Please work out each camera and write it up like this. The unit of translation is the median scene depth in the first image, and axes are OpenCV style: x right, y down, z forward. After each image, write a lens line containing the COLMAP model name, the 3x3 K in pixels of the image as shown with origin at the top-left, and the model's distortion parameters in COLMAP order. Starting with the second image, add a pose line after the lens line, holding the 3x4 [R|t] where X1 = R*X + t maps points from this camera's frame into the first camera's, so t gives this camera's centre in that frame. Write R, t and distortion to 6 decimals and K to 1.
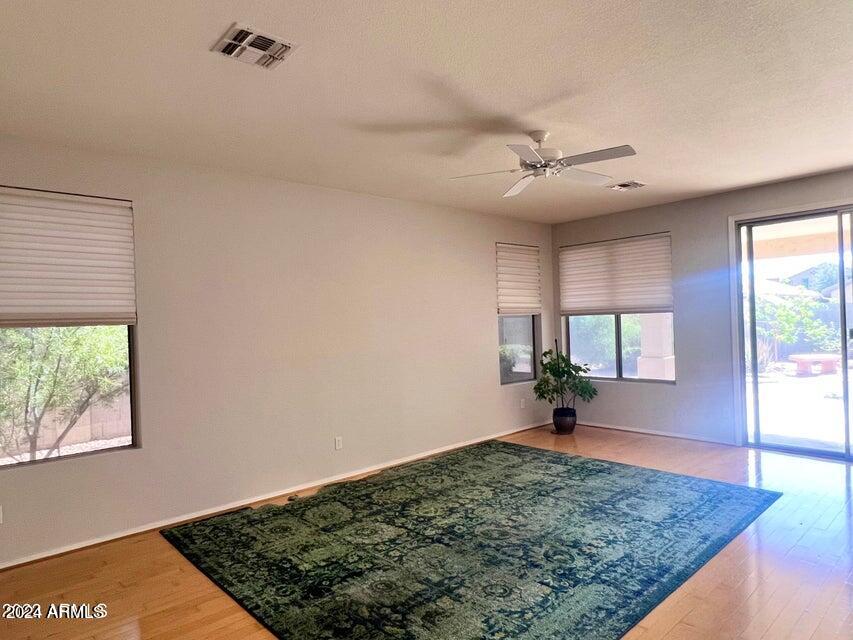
lens RADIAL K [[534.5, 0, 426.5], [0, 534.5, 320.0], [0, 0, 1]] dist [0.002904, 0.000864]
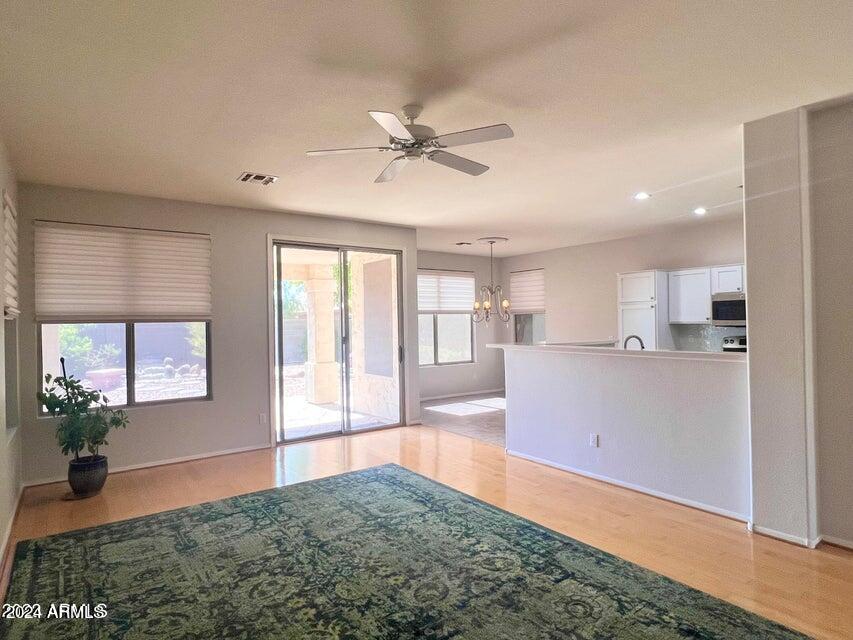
lens RADIAL K [[493.3, 0, 426.5], [0, 493.3, 320.0], [0, 0, 1]] dist [0.000182, 0.000791]
pose [[0.112588, 0.034894, 0.993029, -0.470833], [0.007818, 0.999321, -0.036002, 0.022165], [-0.993611, 0.011817, 0.112239, 0.718289]]
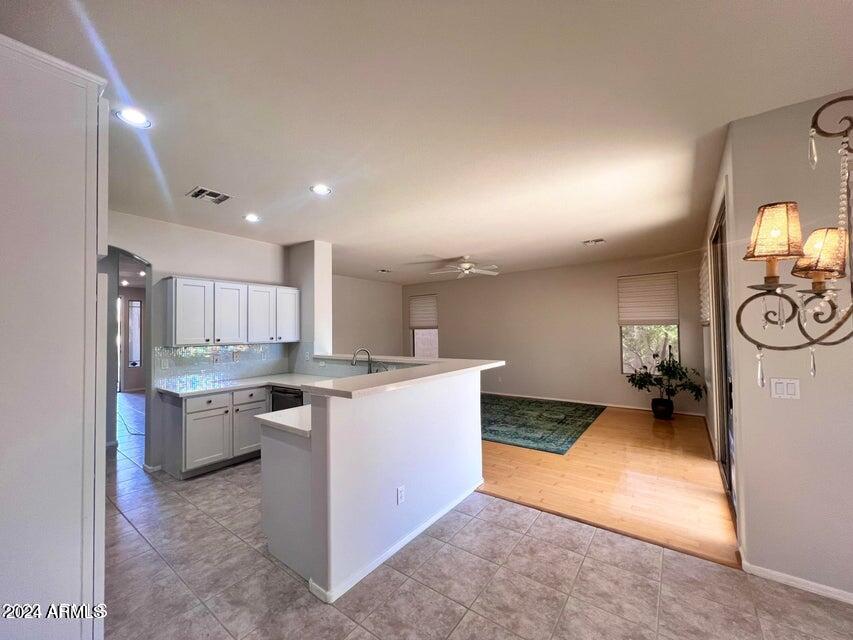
lens RADIAL K [[342.8, 0, 426.5], [0, 342.8, 320.0], [0, 0, 1]] dist [0.000205, 0.000292]
pose [[0.188359, 0.002327, -0.982097, 1.396213], [0.011761, 0.999920, 0.004625, -0.051204], [0.982030, -0.012421, 0.188317, 0.418972]]
